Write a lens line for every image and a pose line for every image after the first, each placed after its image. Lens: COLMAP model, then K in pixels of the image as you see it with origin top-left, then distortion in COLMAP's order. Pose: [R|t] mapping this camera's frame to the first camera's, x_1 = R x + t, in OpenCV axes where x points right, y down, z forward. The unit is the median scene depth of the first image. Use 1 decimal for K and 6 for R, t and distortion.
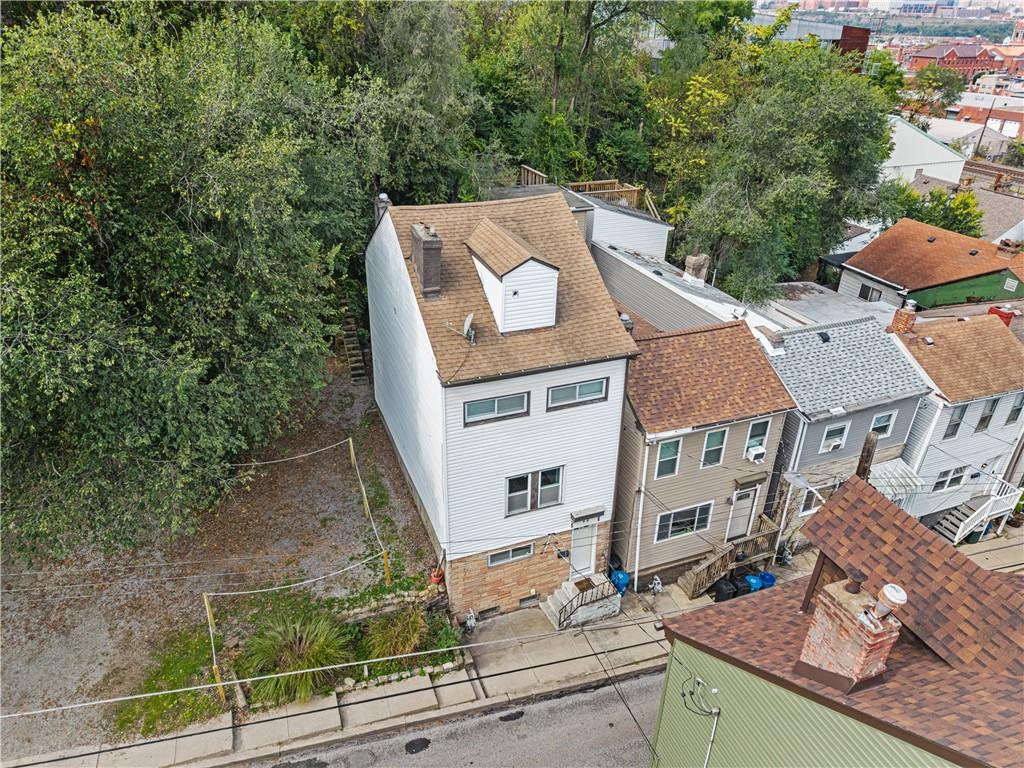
lens RADIAL K [[687.5, 0, 512.0], [0, 687.5, 384.0], [0, 0, 1]] dist [-0.000689, -0.004251]
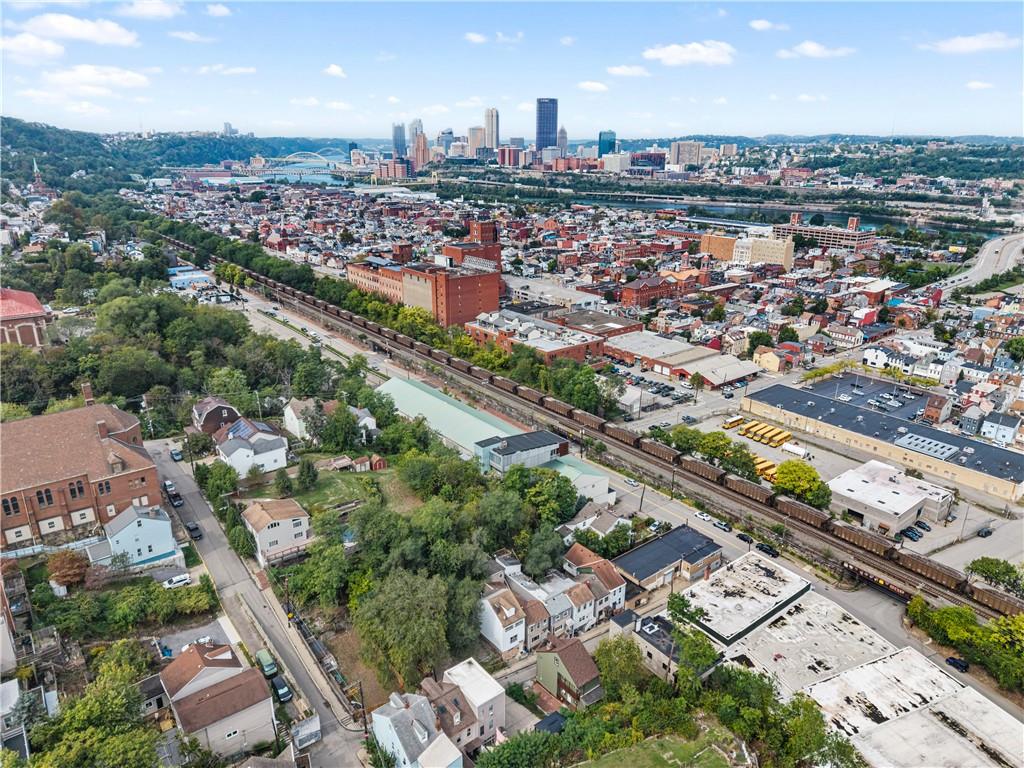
lens RADIAL K [[687.5, 0, 512.0], [0, 687.5, 384.0], [0, 0, 1]] dist [-0.000689, -0.004251]
pose [[0.957005, -0.105920, 0.270042, -1.453851], [0.145311, 0.980771, -0.130277, -1.339220], [-0.251050, 0.163916, 0.953994, -5.497799]]
